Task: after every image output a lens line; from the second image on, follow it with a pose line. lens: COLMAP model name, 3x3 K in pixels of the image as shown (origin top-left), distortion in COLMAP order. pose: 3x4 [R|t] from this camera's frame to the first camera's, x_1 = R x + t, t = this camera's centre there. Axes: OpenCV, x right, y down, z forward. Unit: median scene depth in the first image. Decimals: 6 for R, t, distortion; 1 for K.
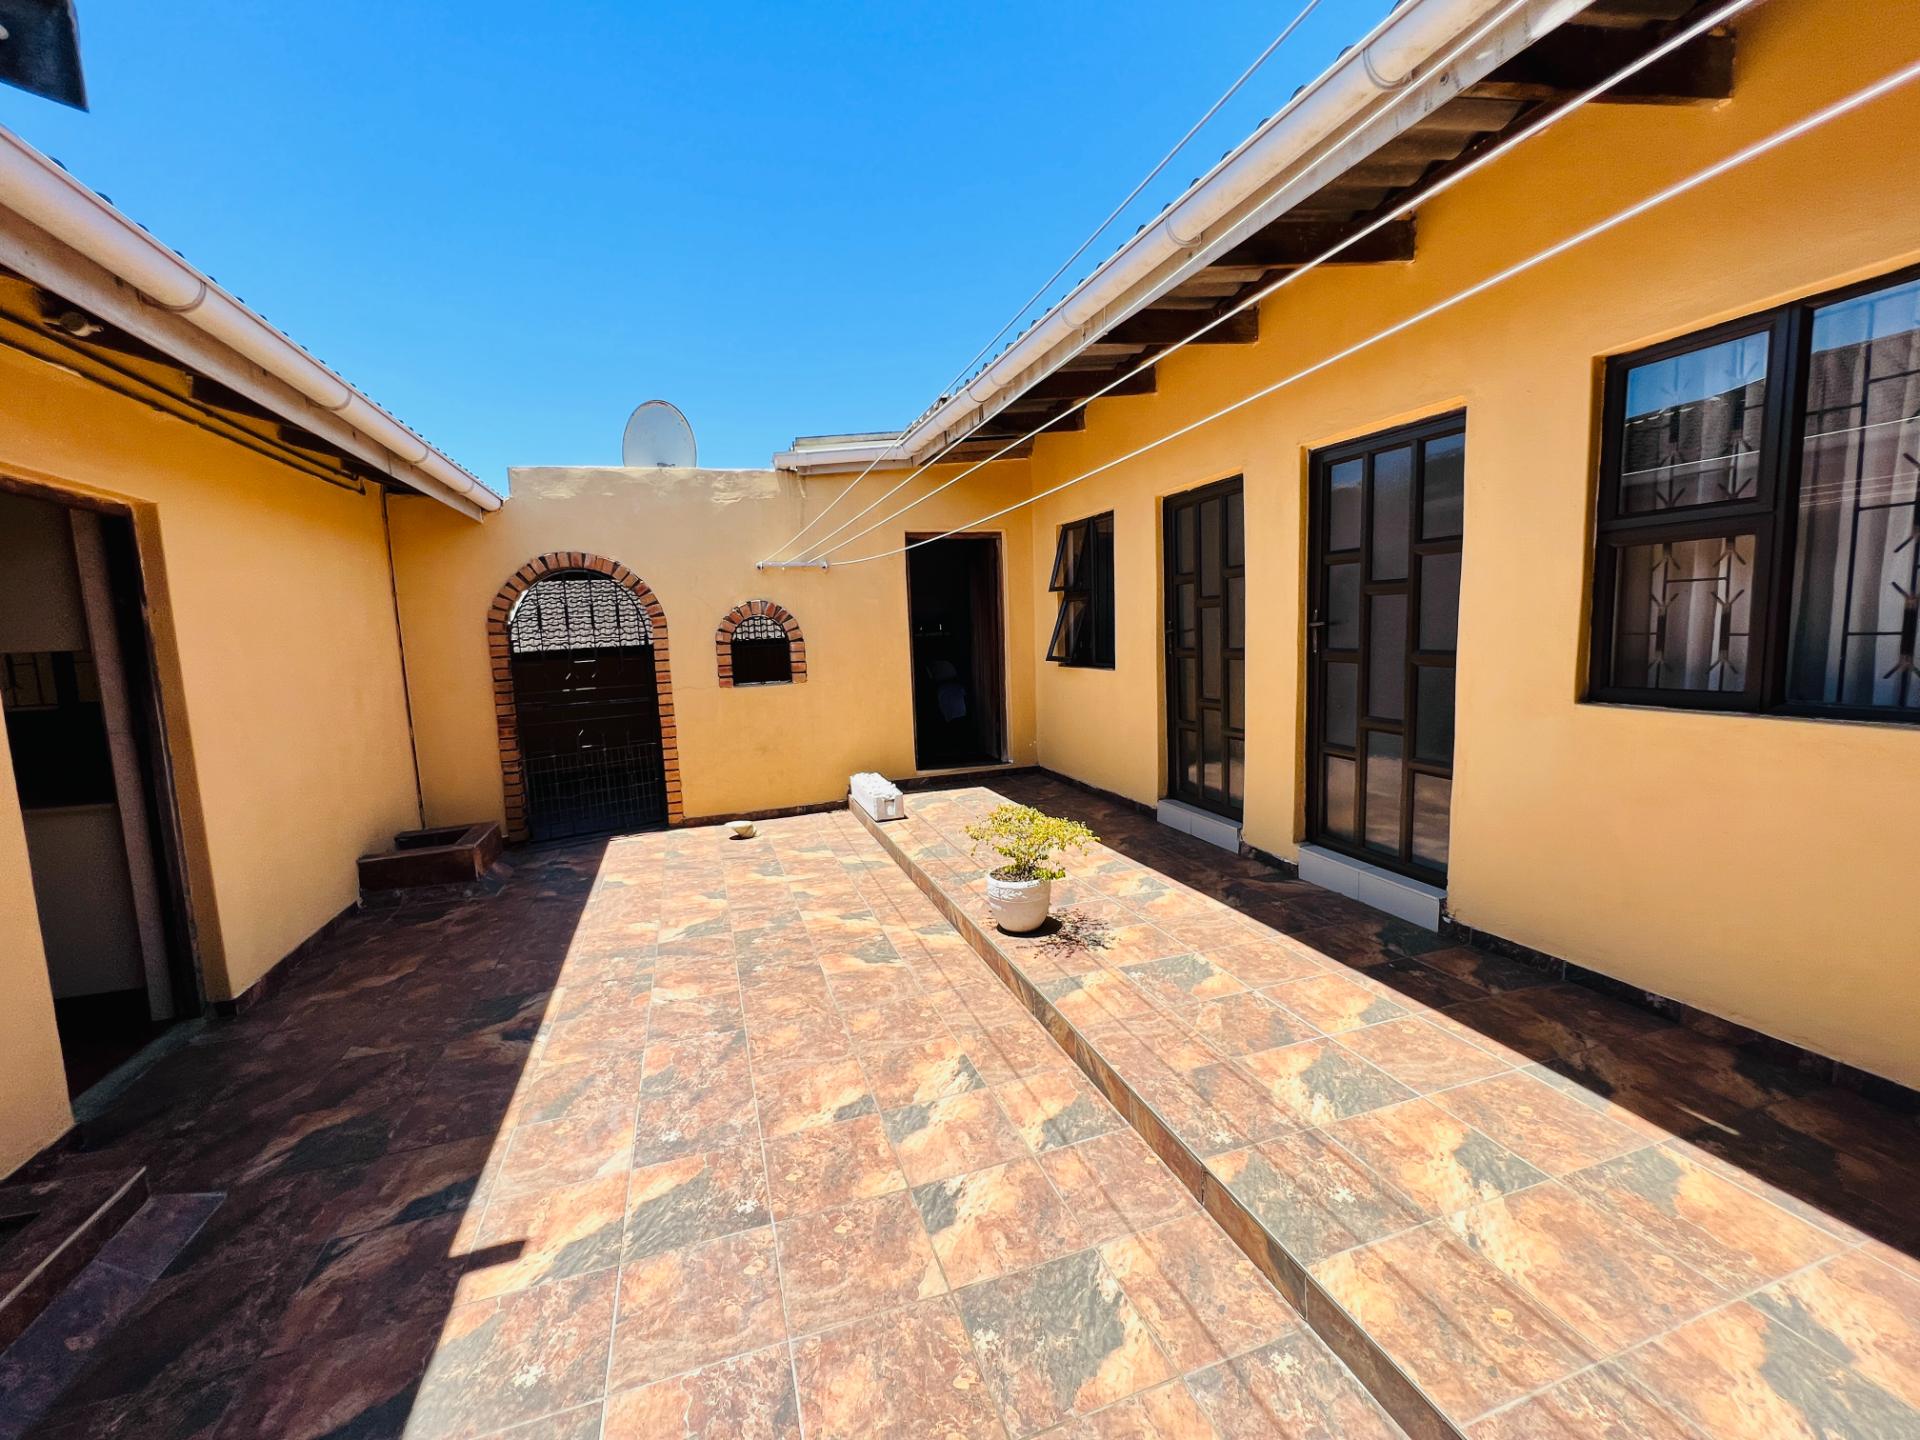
lens RADIAL K [[800.3, 0, 958.2], [0, 800.3, 715.6], [0, 0, 1]] dist [-0.003766, 0.001251]
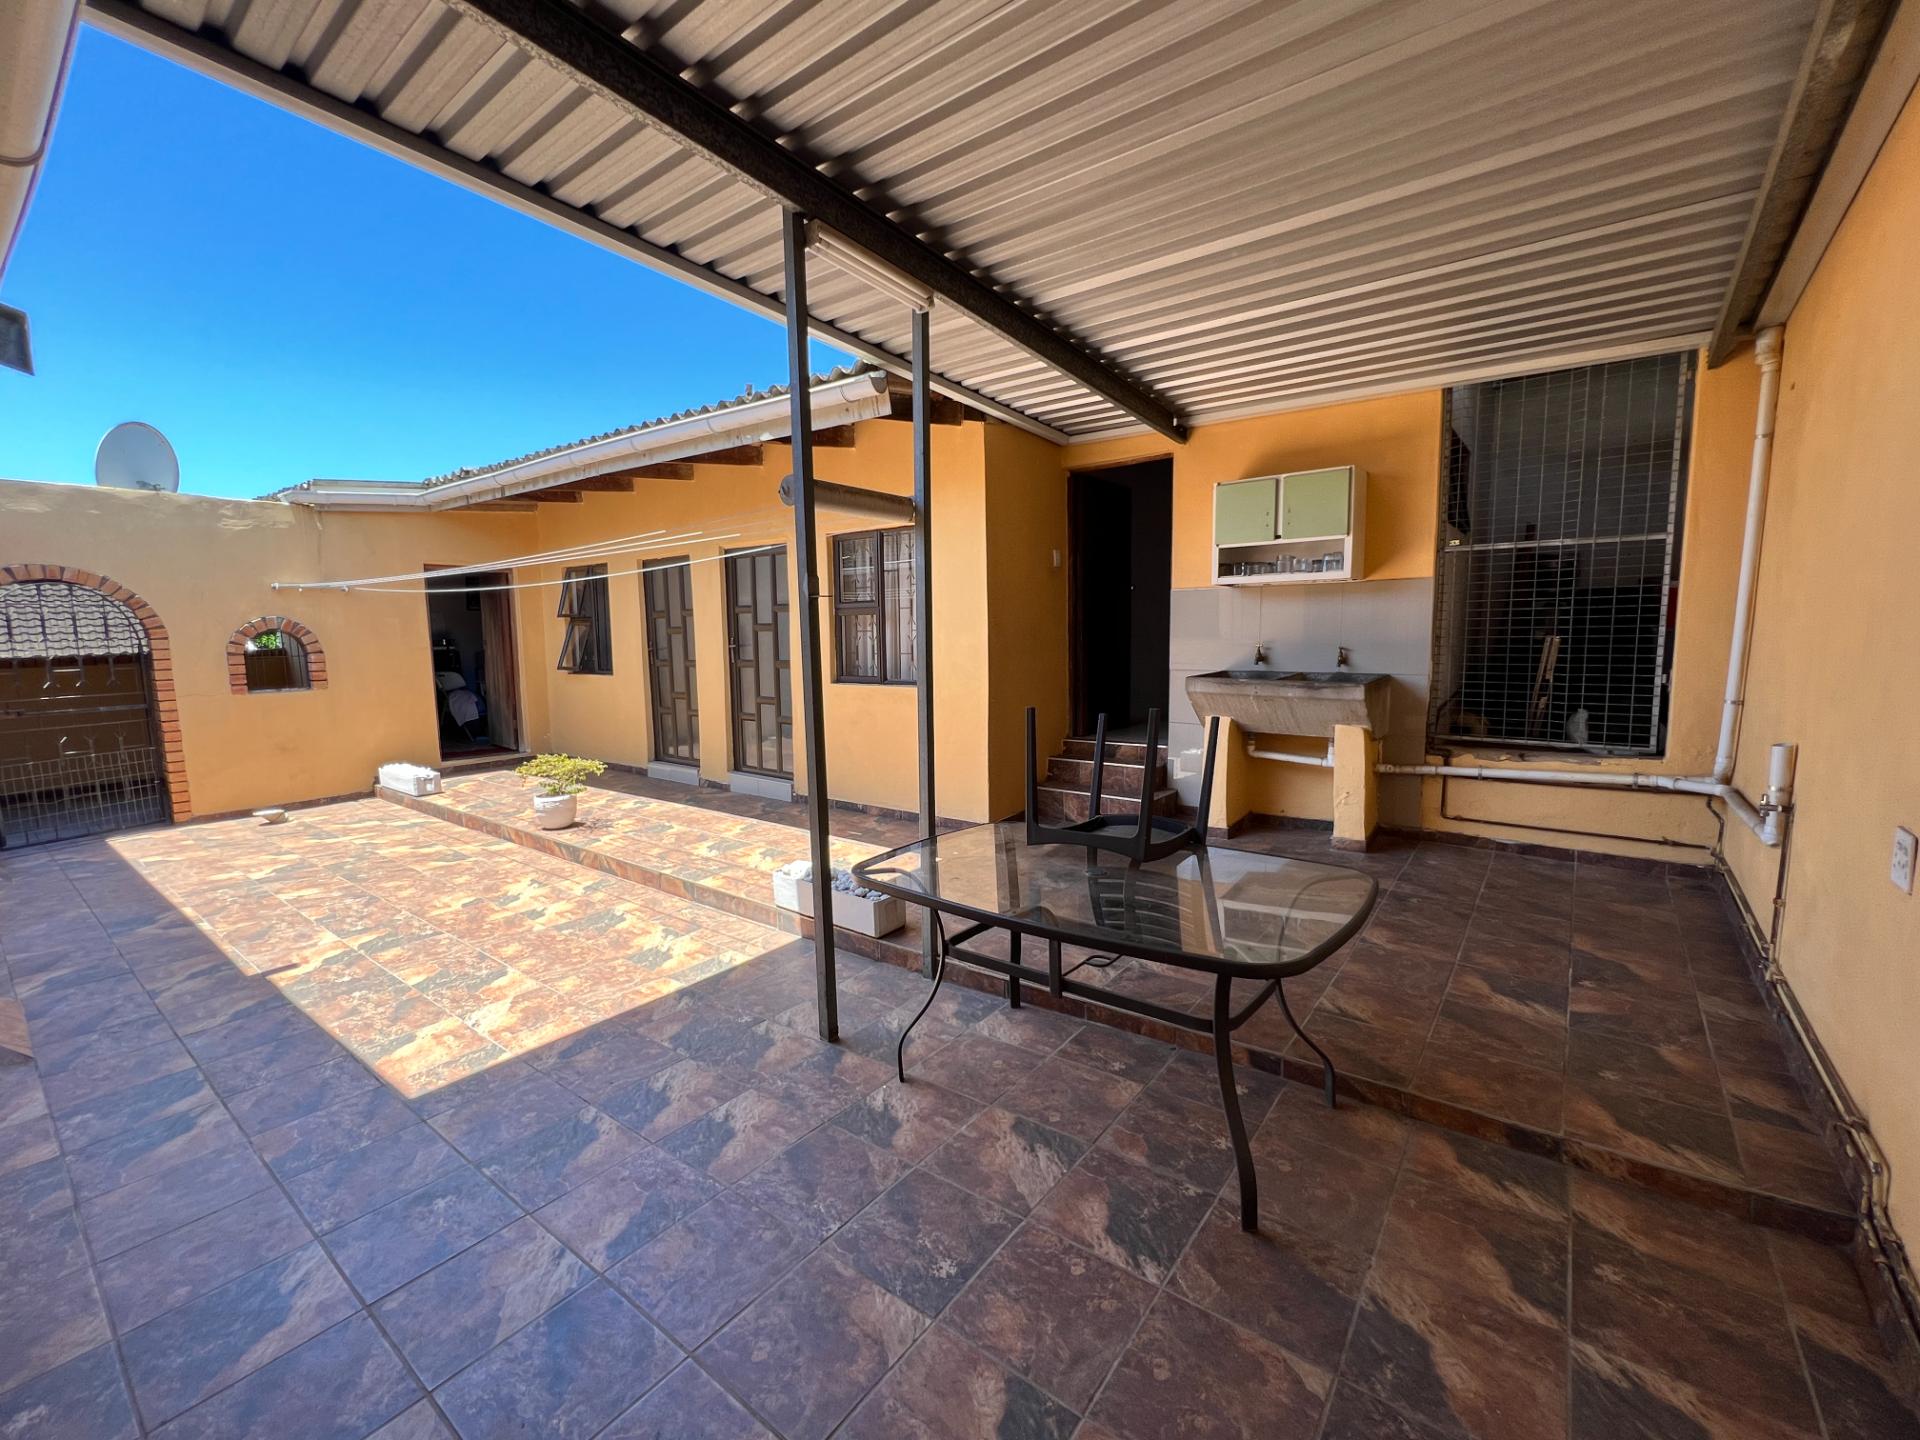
lens RADIAL K [[800.3, 0, 956.3], [0, 800.3, 715.4], [0, 0, 1]] dist [-0.003766, 0.001251]
pose [[0.827415, -0.033092, 0.560615, -0.143334], [0.045371, 0.998938, -0.007998, 0.076671], [-0.559755, 0.032054, 0.828038, -0.750757]]
